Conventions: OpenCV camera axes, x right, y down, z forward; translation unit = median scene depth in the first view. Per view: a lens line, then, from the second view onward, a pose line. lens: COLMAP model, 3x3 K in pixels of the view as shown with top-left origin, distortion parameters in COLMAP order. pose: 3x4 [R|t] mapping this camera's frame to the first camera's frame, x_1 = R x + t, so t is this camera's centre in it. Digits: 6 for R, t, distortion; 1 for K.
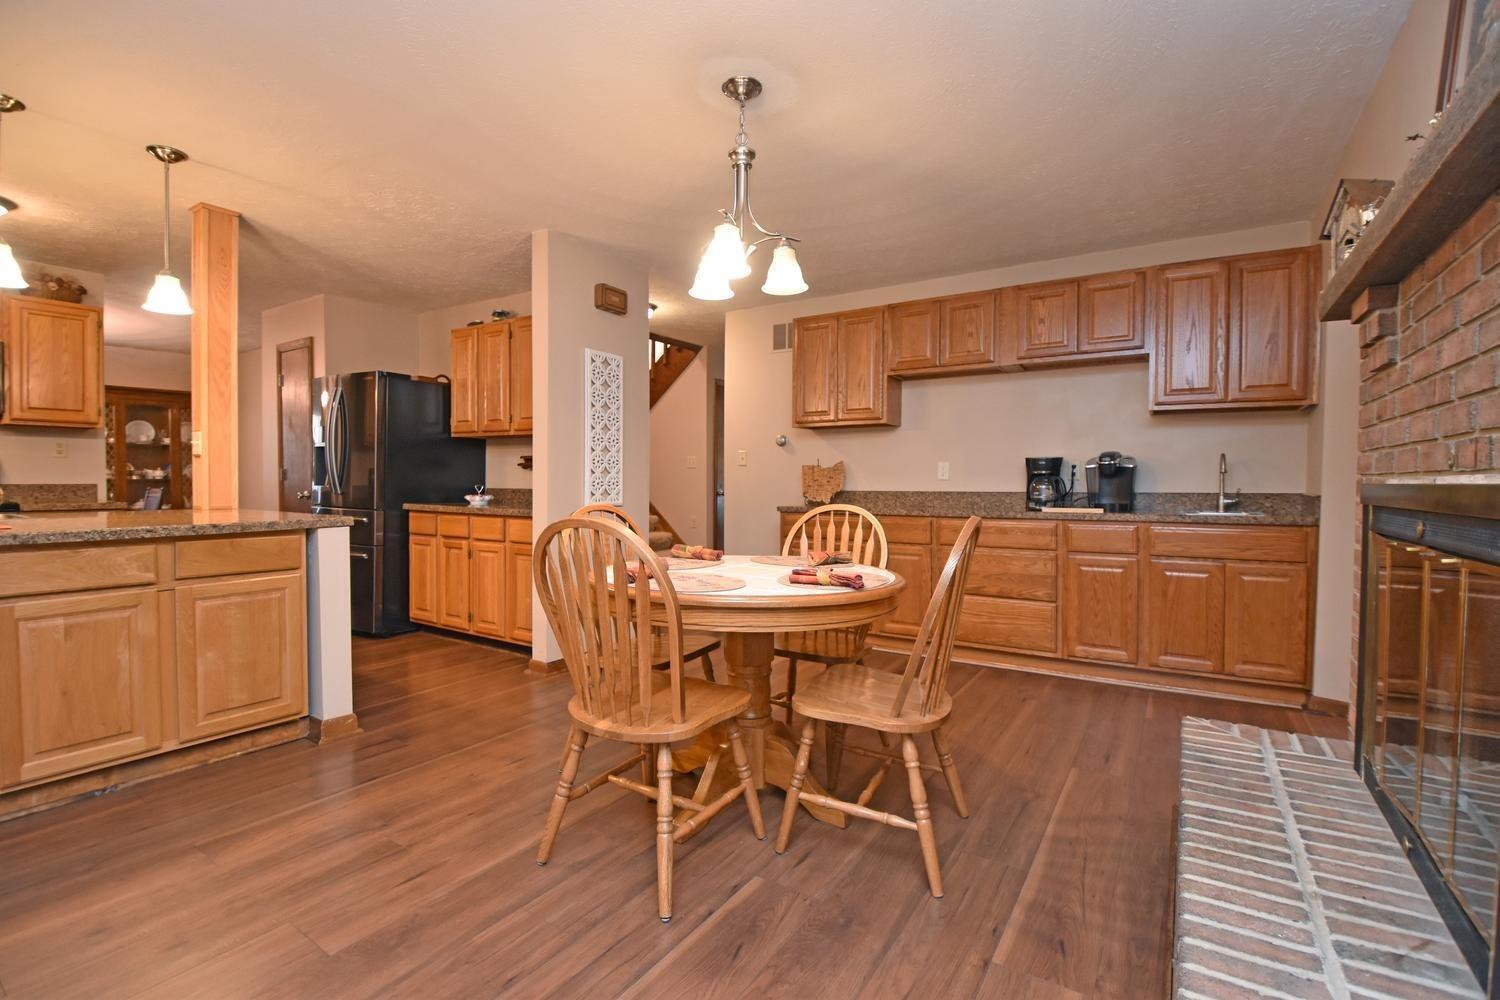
lens RADIAL K [[652.4, 0, 749.6], [0, 652.4, 485.7], [0, 0, 1]] dist [0.053325, 0.000023]
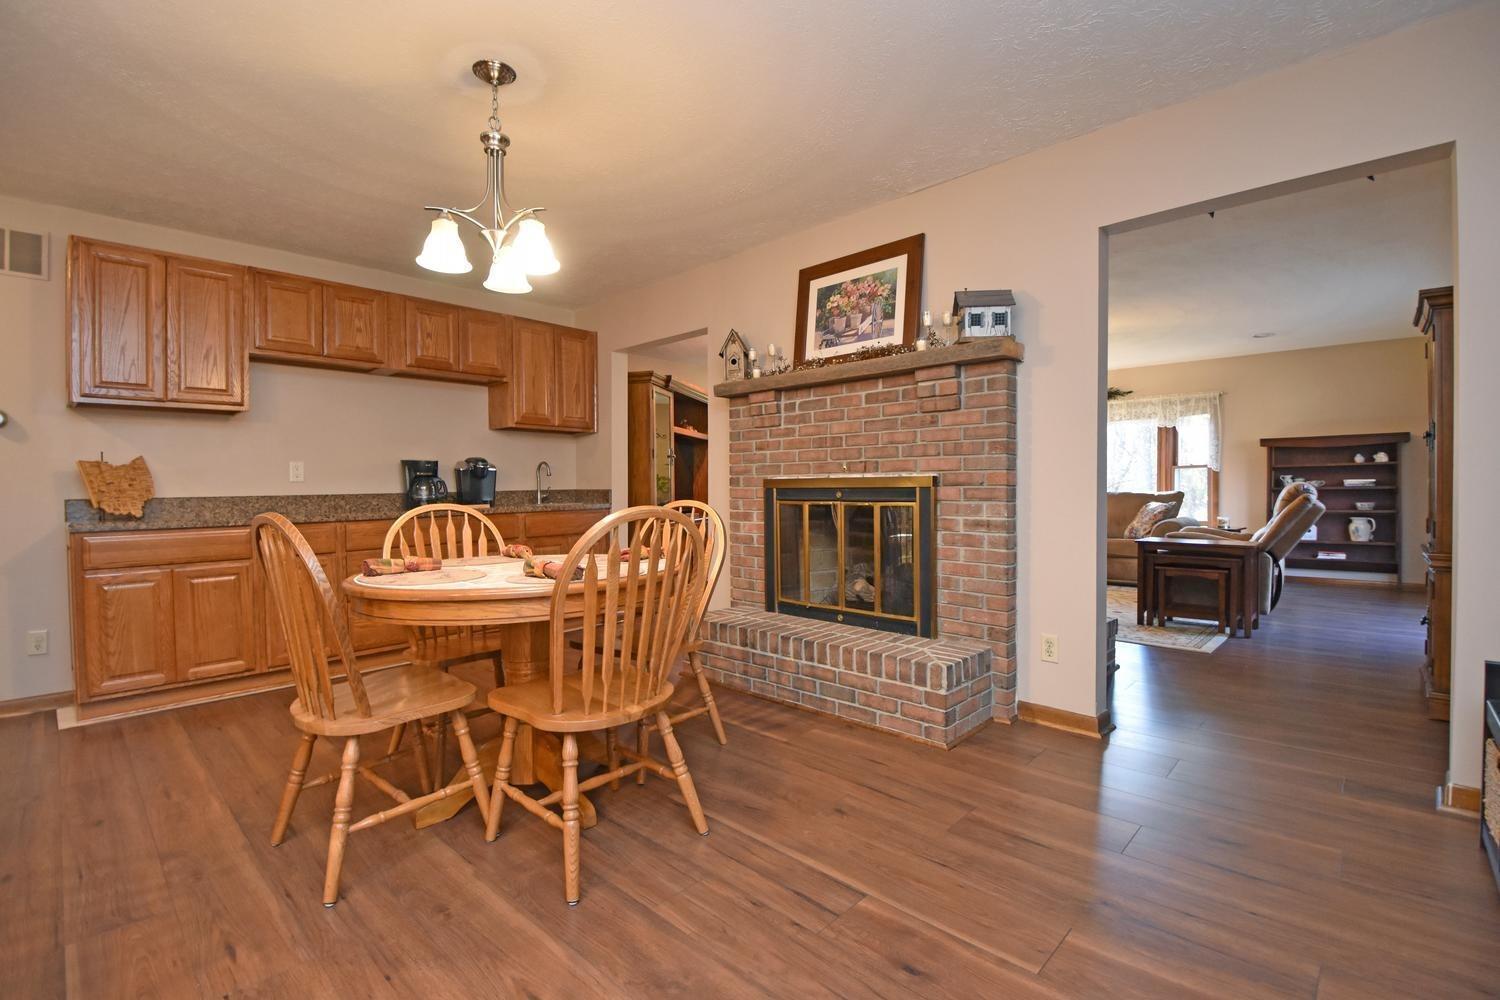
lens RADIAL K [[674.8, 0, 750.0], [0, 674.8, 500.0], [0, 0, 1]] dist [-0.073440, 0.000163]
pose [[0.155391, -0.028405, 0.987445, -0.501059], [0.009938, 0.999581, 0.027190, -0.002278], [-0.987803, 0.005588, 0.155608, 0.277743]]
